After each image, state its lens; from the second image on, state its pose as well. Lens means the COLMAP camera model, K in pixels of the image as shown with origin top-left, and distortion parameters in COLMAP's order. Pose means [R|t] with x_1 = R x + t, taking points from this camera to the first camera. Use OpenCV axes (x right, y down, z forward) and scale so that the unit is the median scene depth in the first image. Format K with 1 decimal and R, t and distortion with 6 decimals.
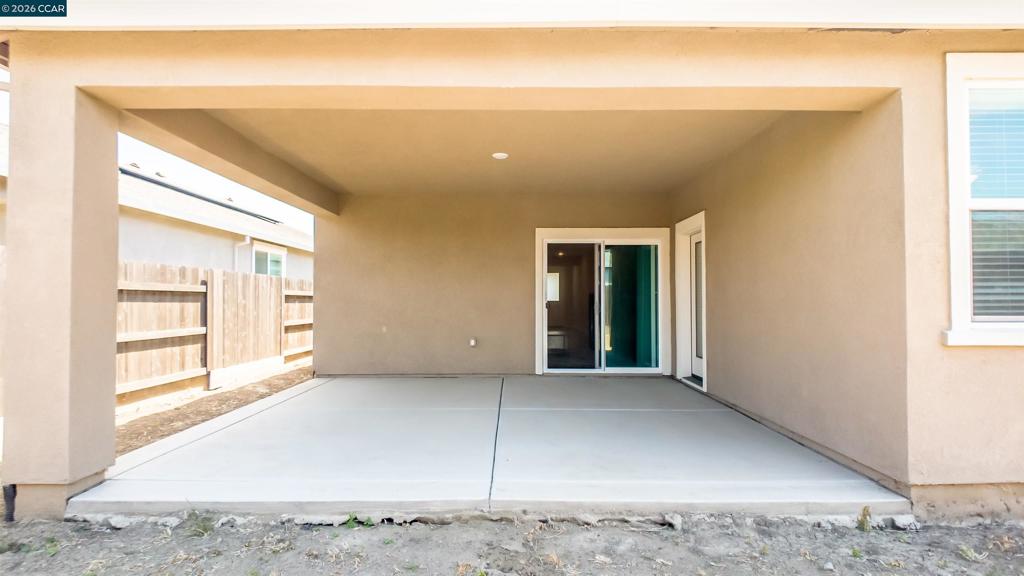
lens RADIAL K [[524.3, 0, 512.0], [0, 524.3, 288.0], [0, 0, 1]] dist [0.000204, -0.012388]
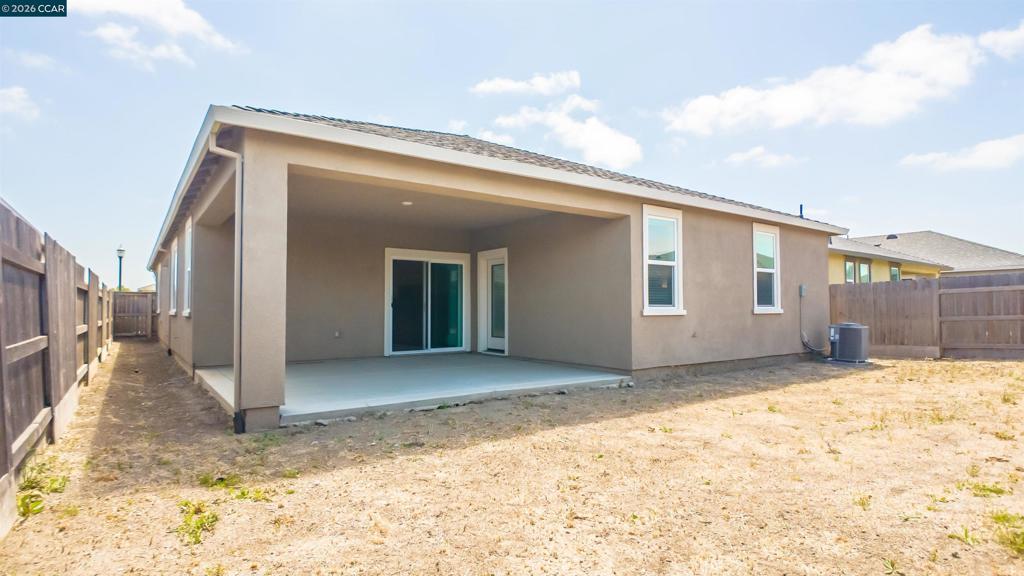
lens RADIAL K [[524.3, 0, 512.0], [0, 524.3, 288.0], [0, 0, 1]] dist [0.000204, -0.012388]
pose [[0.811782, 0.022233, 0.583538, -0.550418], [-0.012840, 0.999713, -0.020227, 0.014471], [-0.583820, 0.008927, 0.811834, -0.337317]]
